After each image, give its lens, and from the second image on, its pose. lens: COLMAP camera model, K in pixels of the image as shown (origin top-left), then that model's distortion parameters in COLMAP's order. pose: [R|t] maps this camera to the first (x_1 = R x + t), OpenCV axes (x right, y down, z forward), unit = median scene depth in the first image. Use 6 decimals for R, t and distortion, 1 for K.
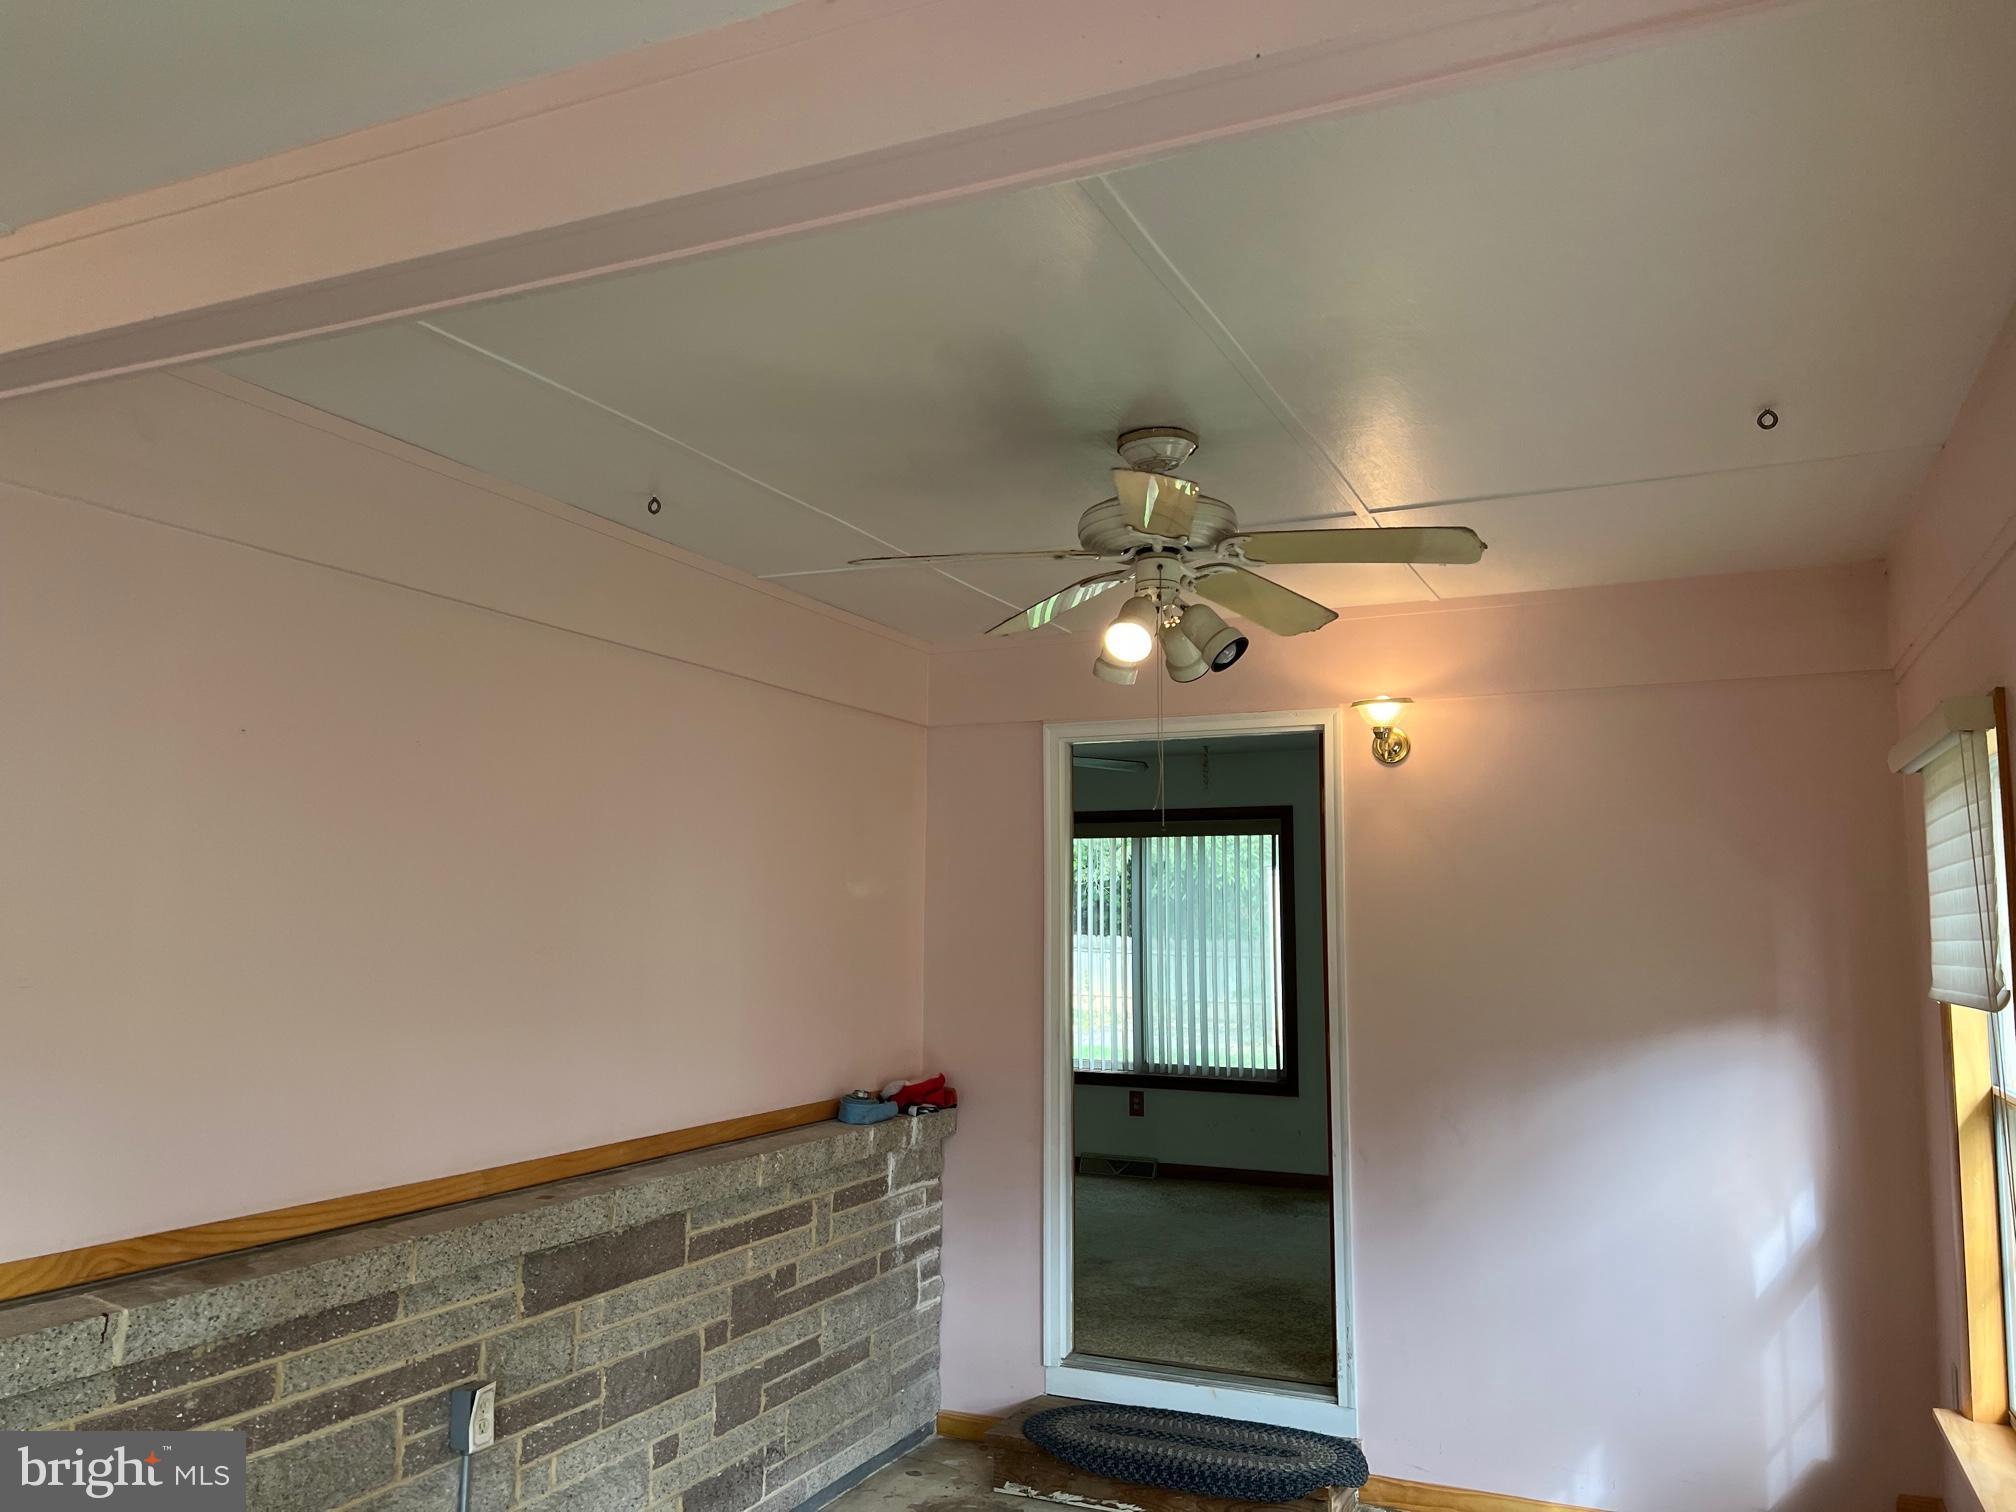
lens RADIAL K [[1515.5, 0, 1008.8], [0, 1515.5, 753.1], [0, 0, 1]] dist [-0.007967, -0.007766]
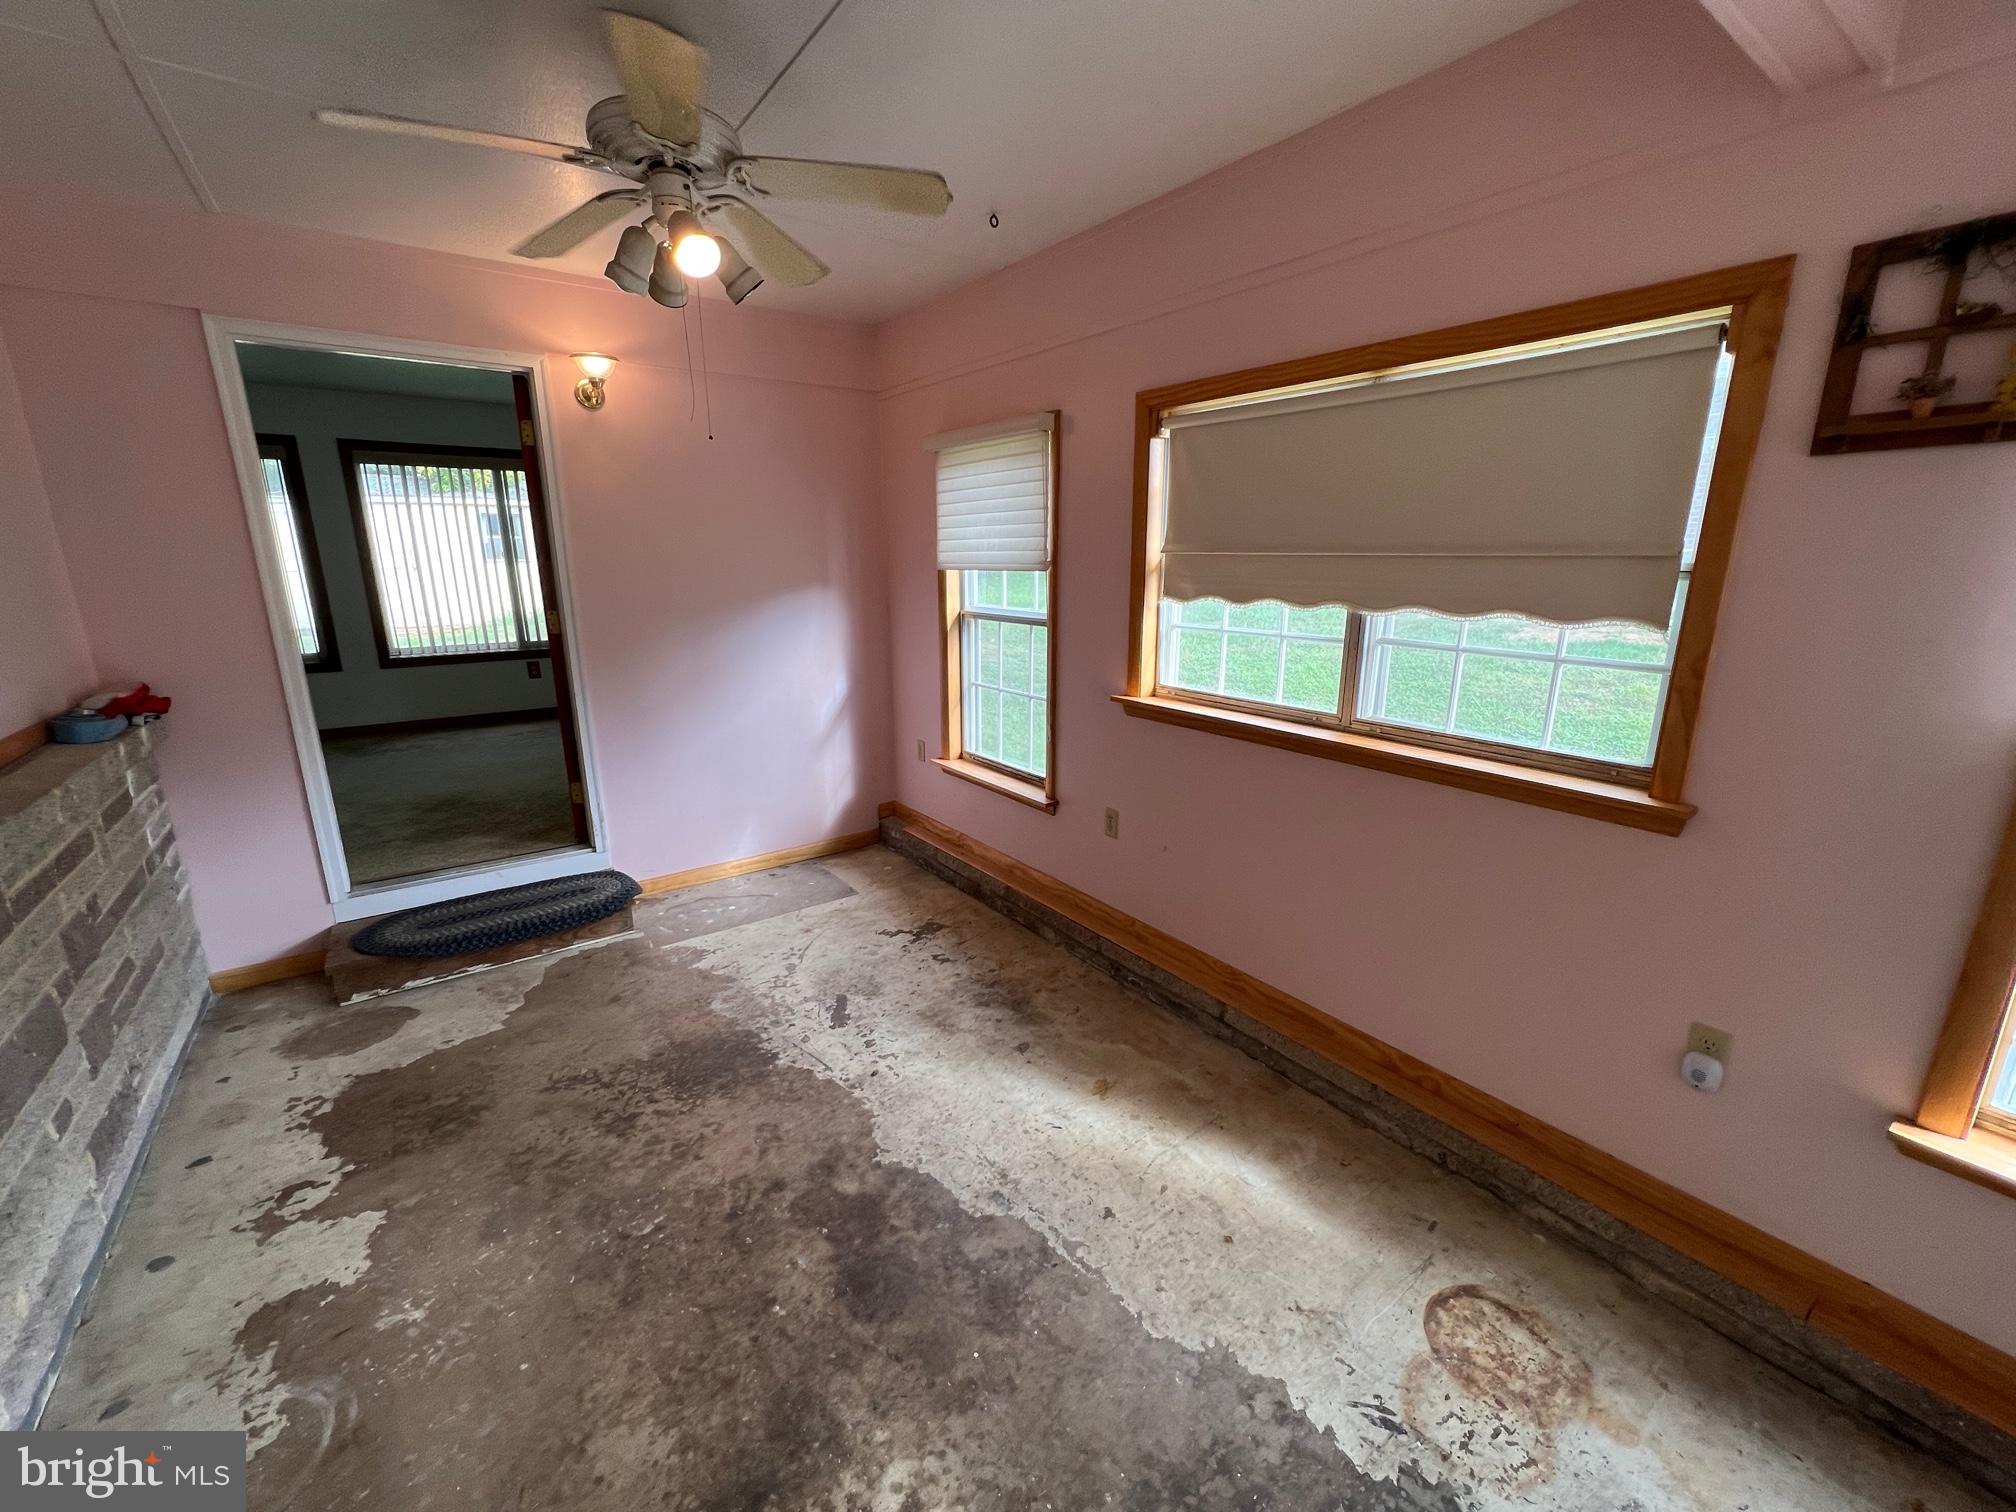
lens RADIAL K [[824.5, 0, 1014.7], [0, 824.5, 761.6], [0, 0, 1]] dist [0.001316, -0.000693]
pose [[0.489607, -0.222478, 0.843083, -0.261542], [-0.096344, 0.947177, 0.305897, 0.045655], [-0.866604, -0.230995, 0.442310, 0.280980]]
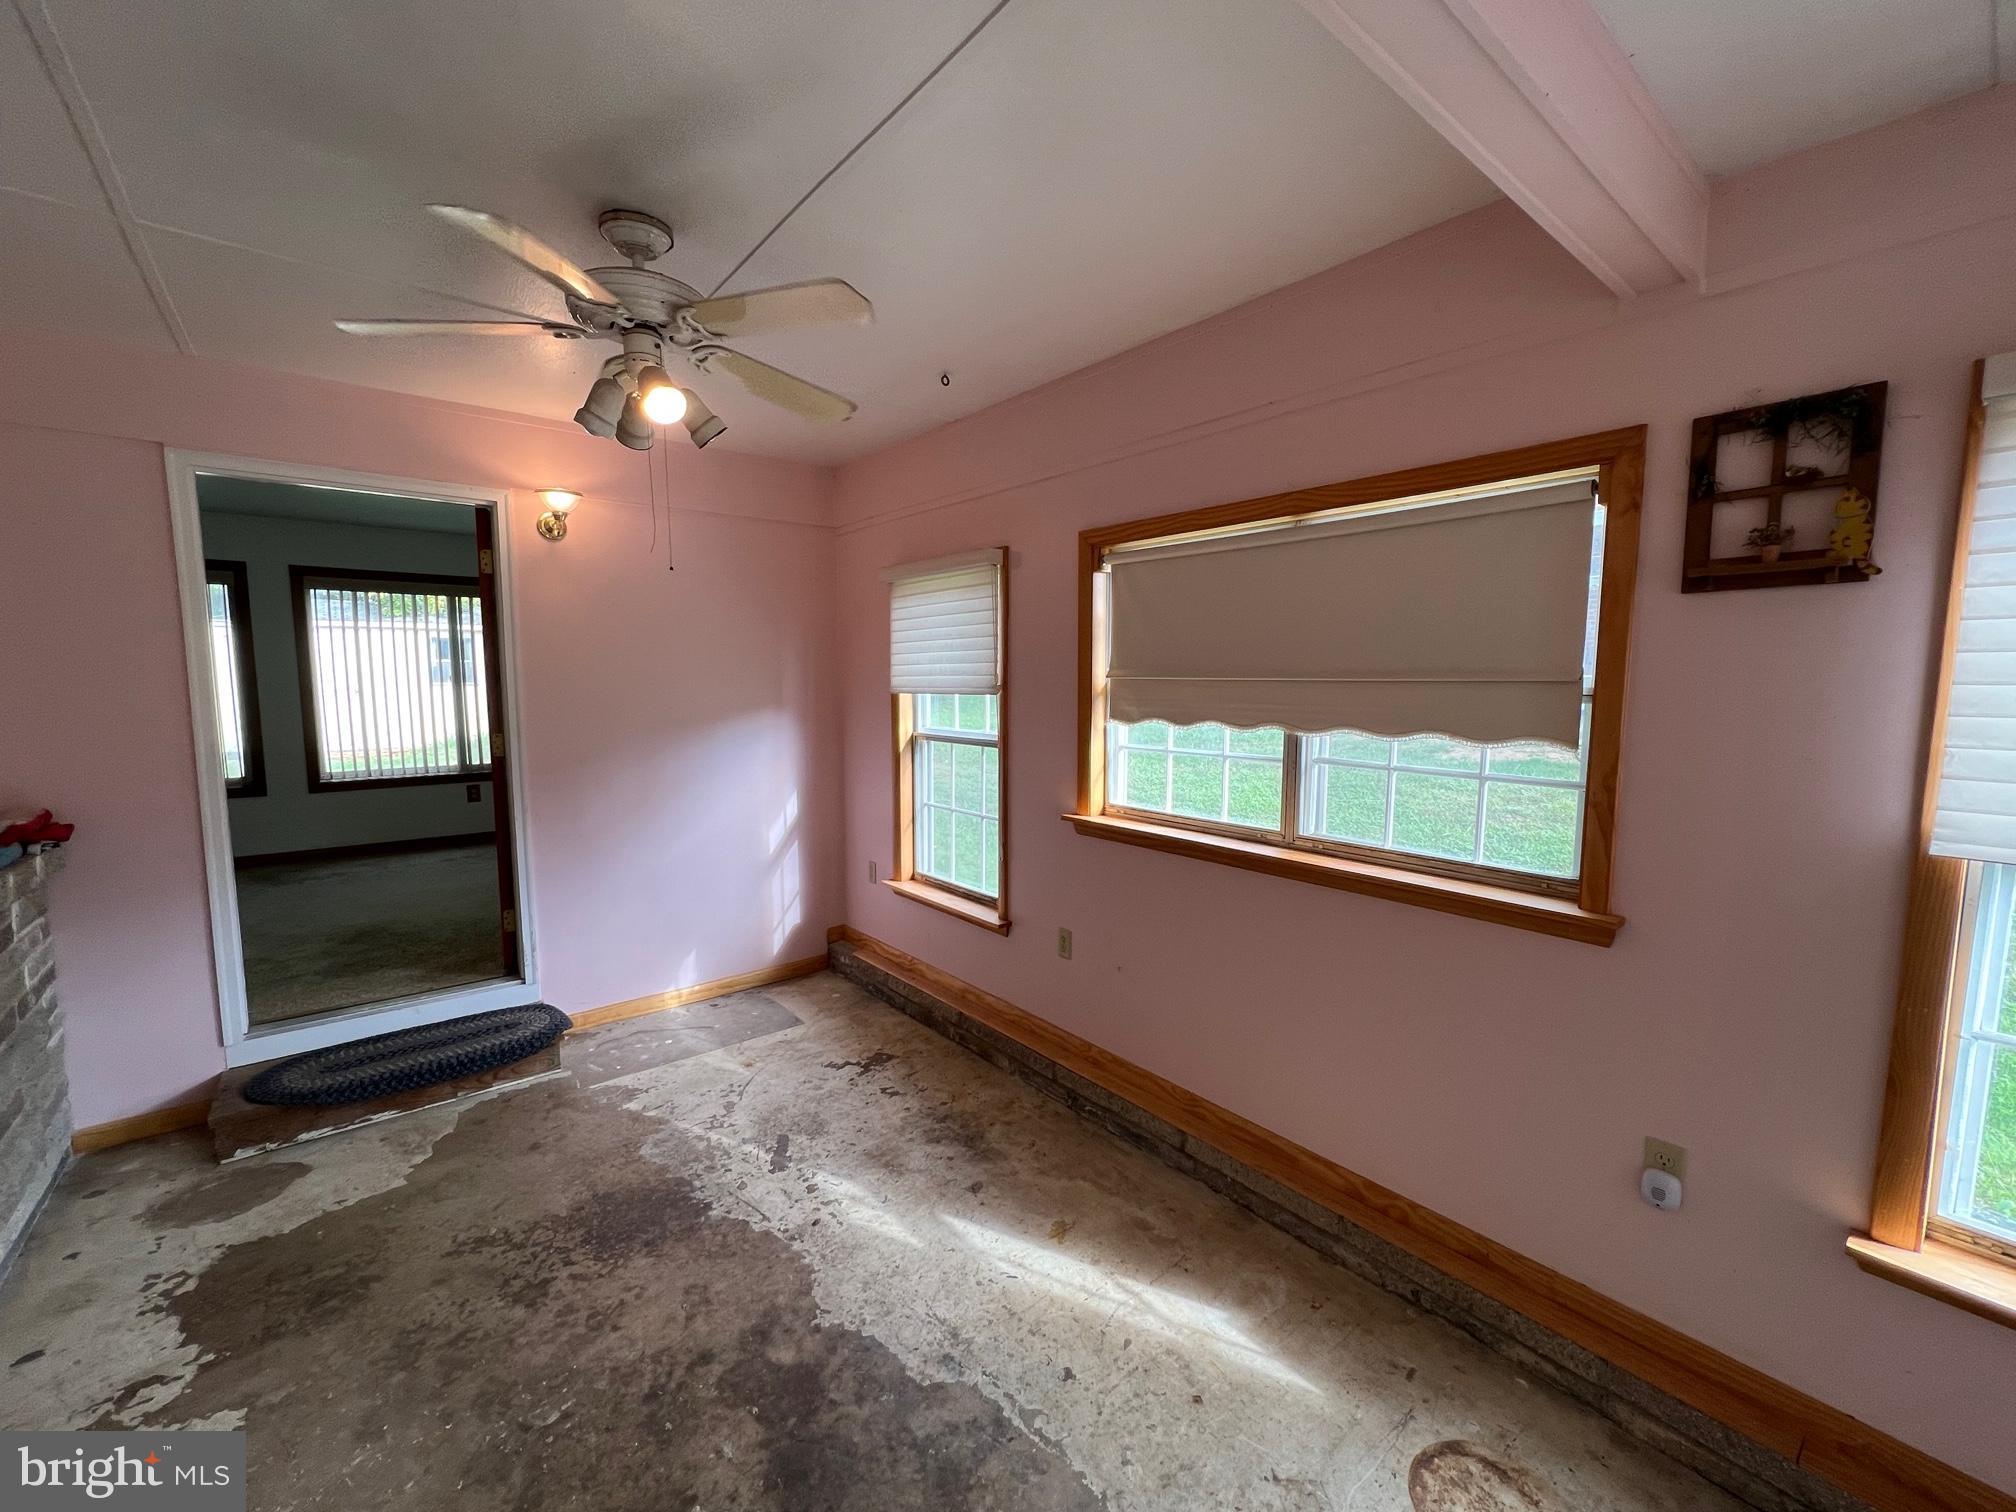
lens RADIAL K [[824.5, 0, 1016.7], [0, 824.5, 761.6], [0, 0, 1]] dist [0.001316, -0.000693]
pose [[0.439177, -0.099244, 0.892902, -0.264191], [-0.101638, 0.982010, 0.159139, 0.044925], [-0.892633, -0.160643, 0.421189, 0.275747]]
